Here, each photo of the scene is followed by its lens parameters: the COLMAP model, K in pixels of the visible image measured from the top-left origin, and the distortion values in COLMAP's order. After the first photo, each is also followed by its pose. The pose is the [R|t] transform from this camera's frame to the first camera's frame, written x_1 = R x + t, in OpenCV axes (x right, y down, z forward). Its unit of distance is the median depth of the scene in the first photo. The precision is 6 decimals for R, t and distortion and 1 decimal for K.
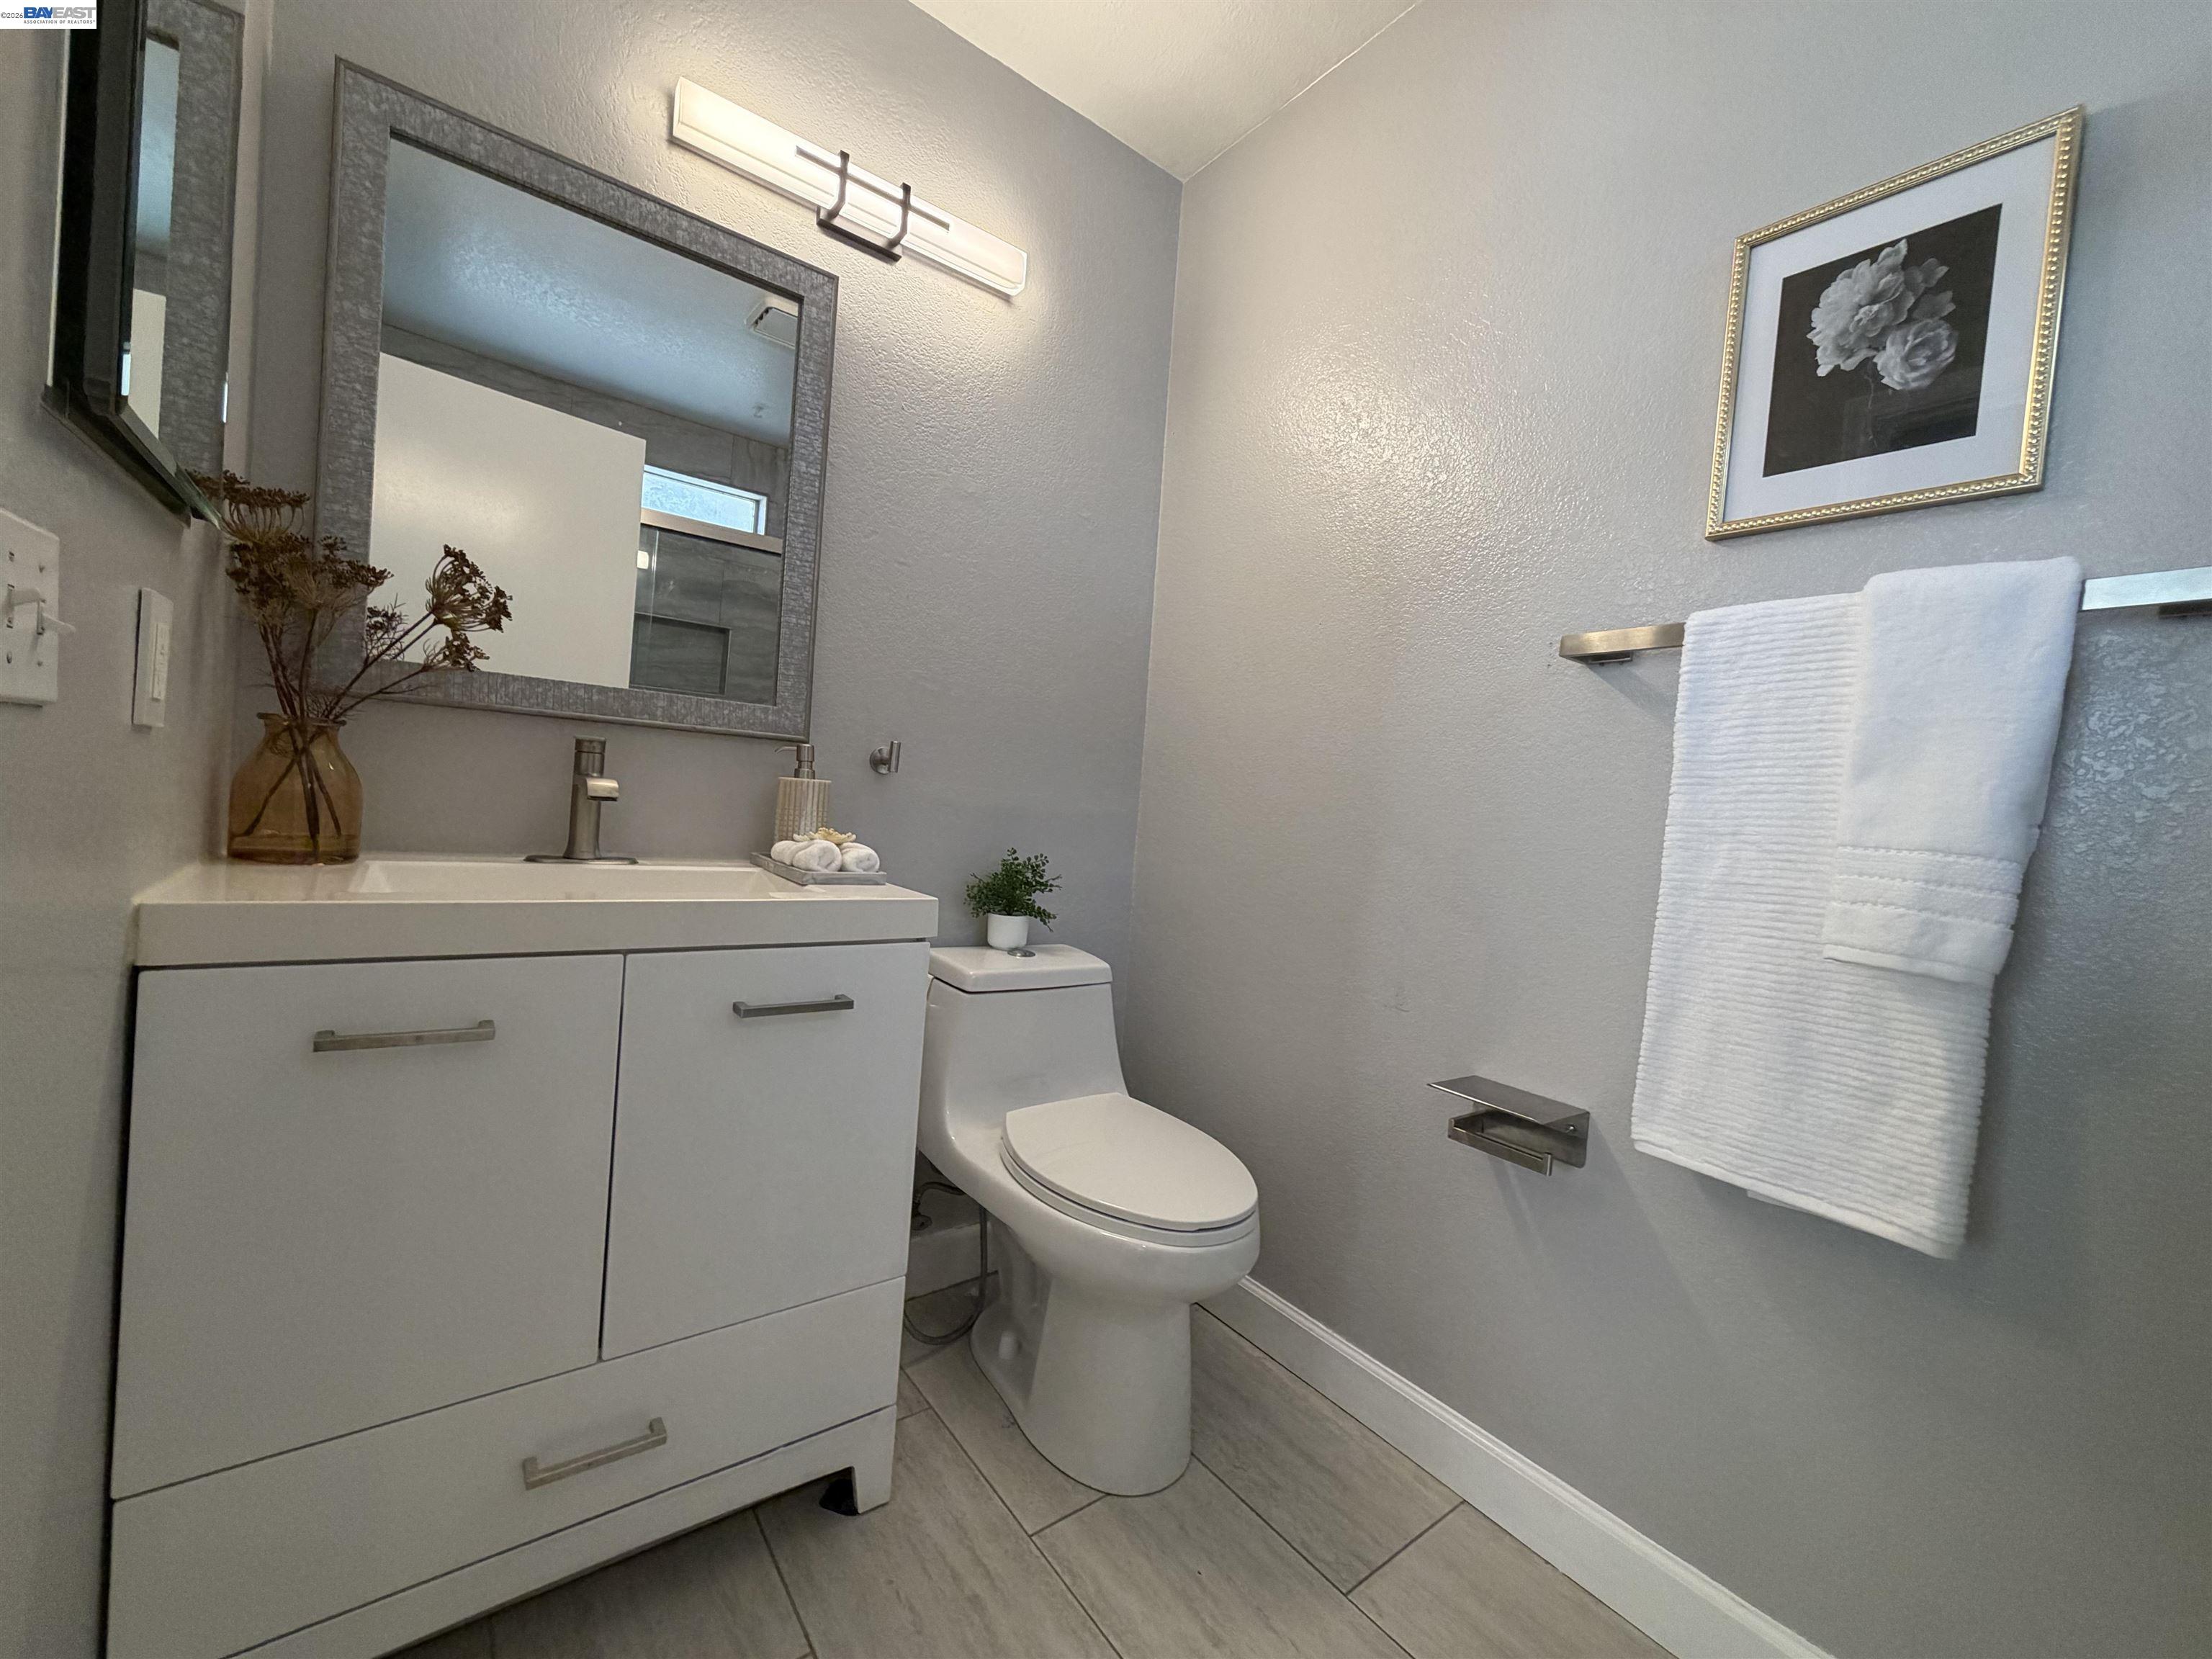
lens RADIAL K [[885.1, 0, 1106.0], [0, 885.1, 829.5], [0, 0, 1]] dist [0.001754, -0.000221]
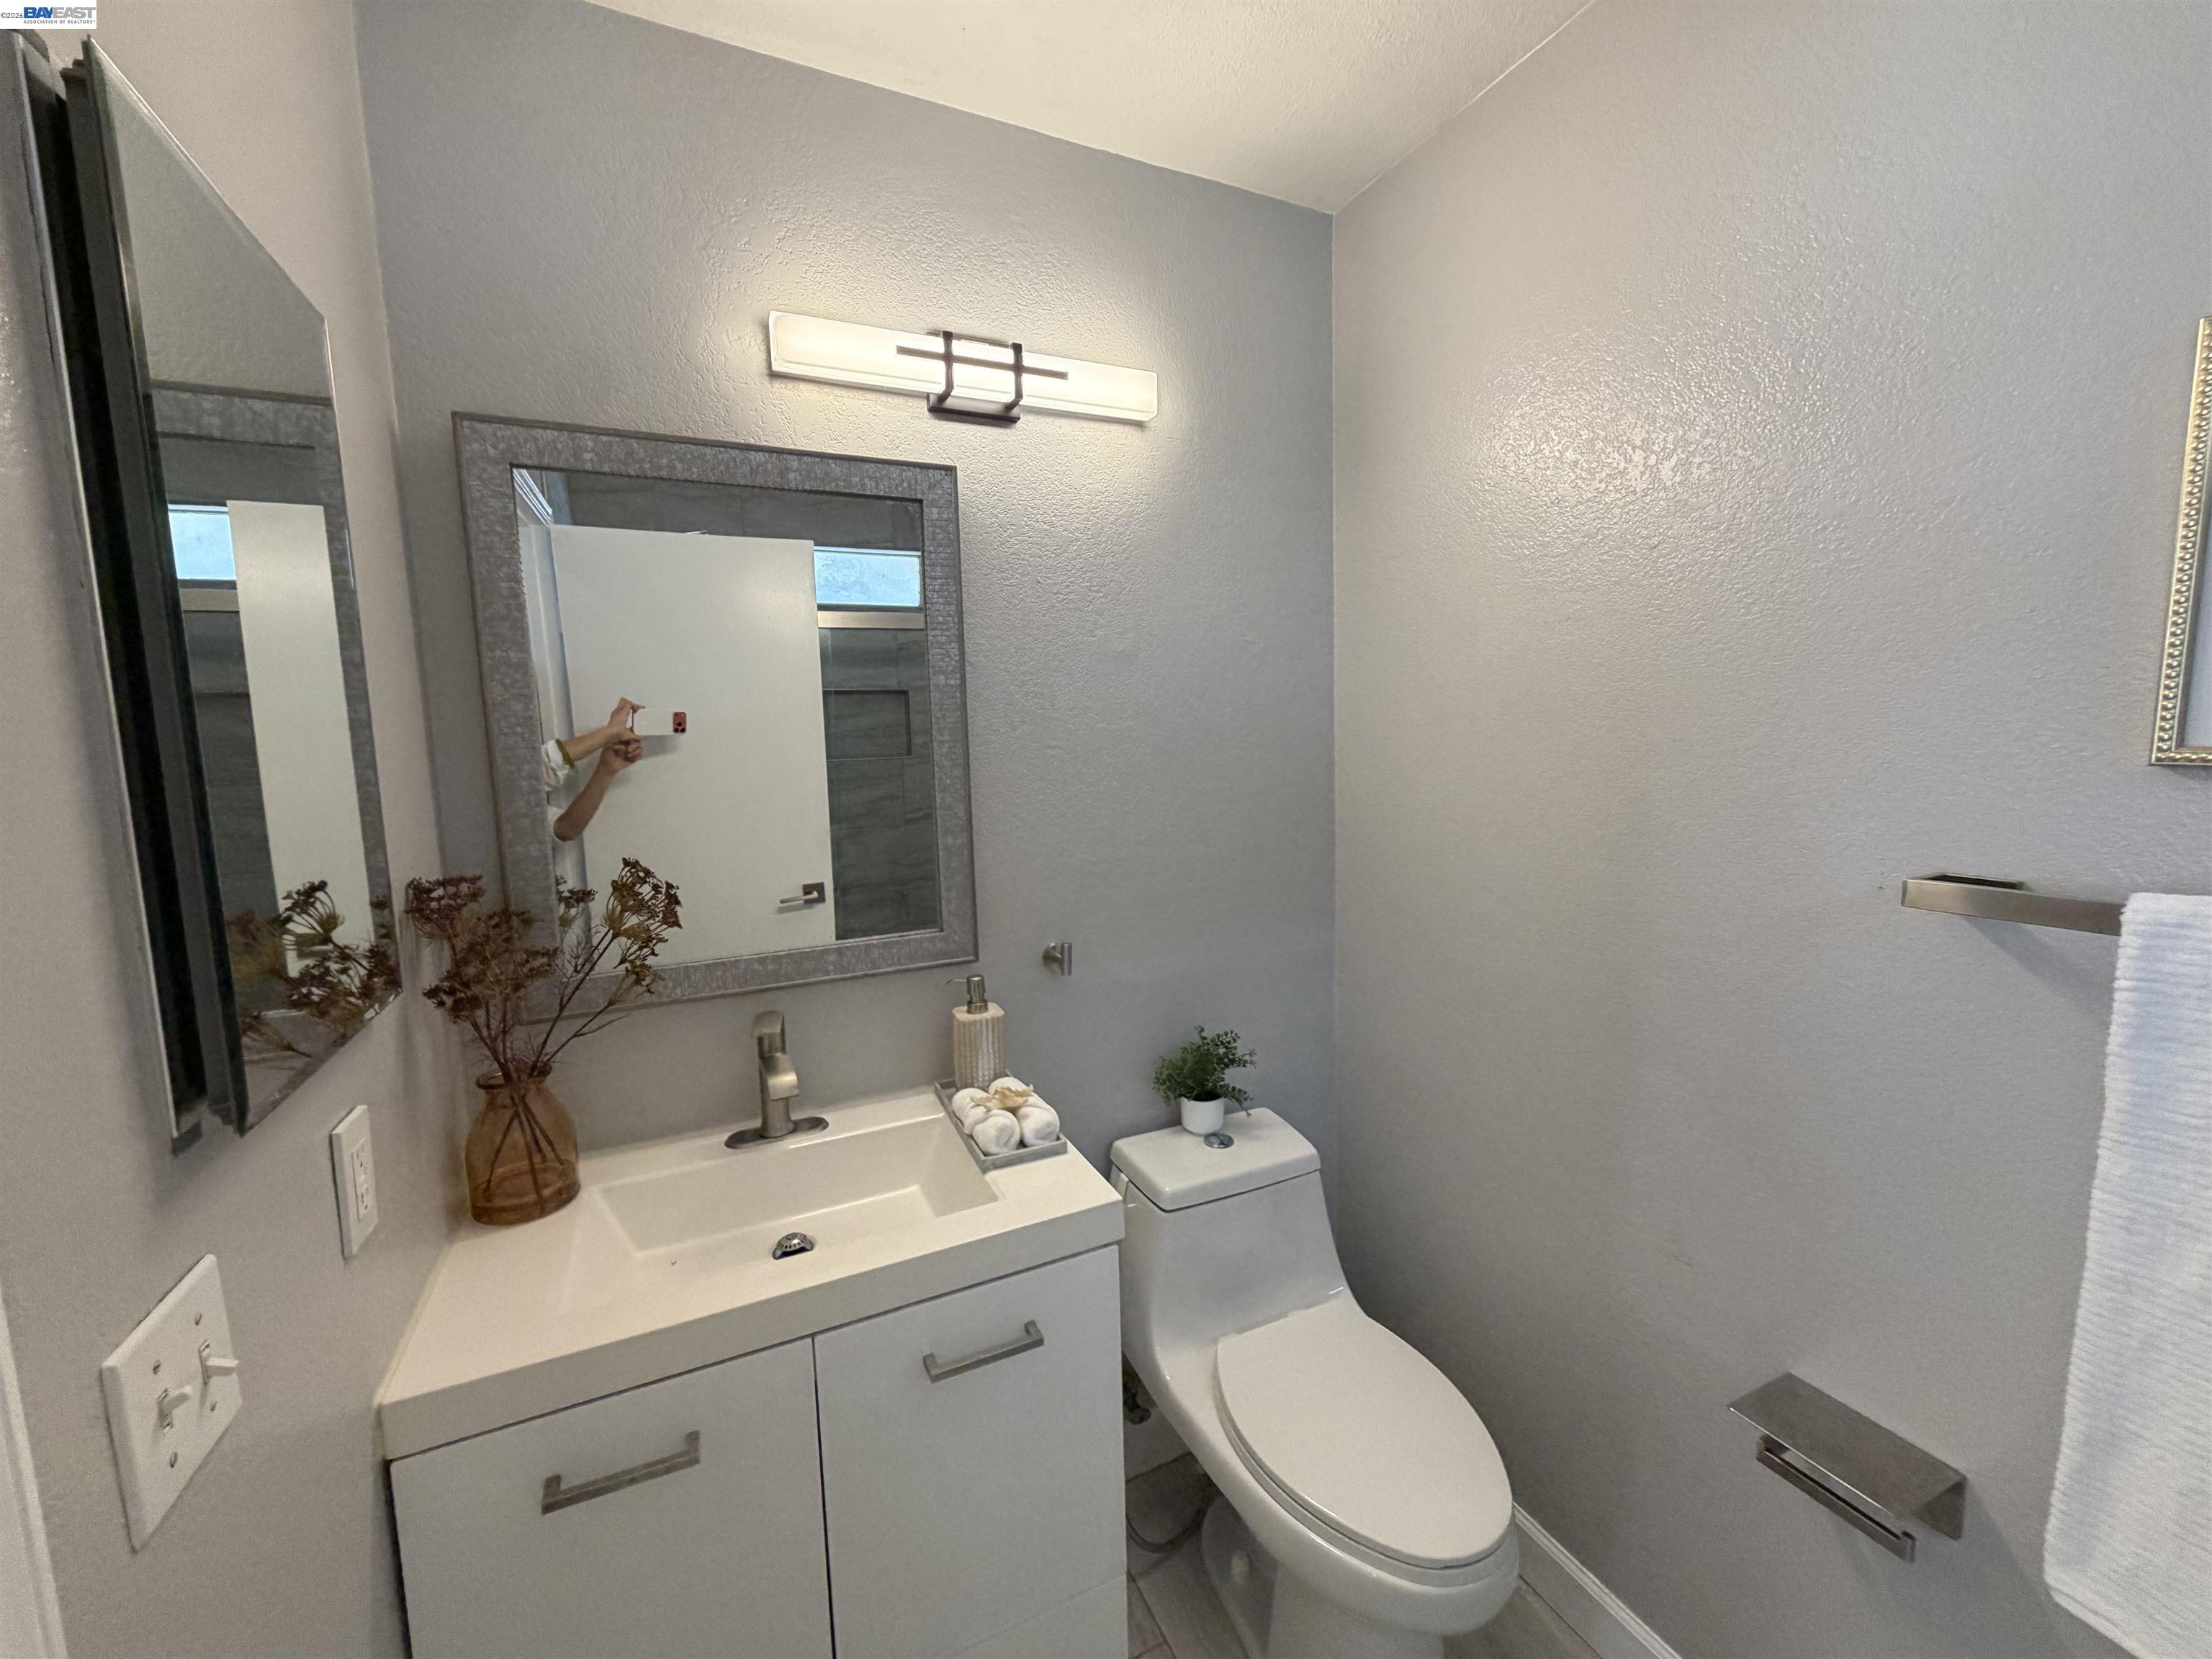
lens RADIAL K [[885.1, 0, 1106.0], [0, 885.1, 829.5], [0, 0, 1]] dist [0.001754, -0.000221]
pose [[0.972980, -0.076967, -0.217683, 0.019673], [0.094097, 0.993139, 0.069436, -0.299685], [0.210845, -0.088043, 0.973546, 0.107201]]
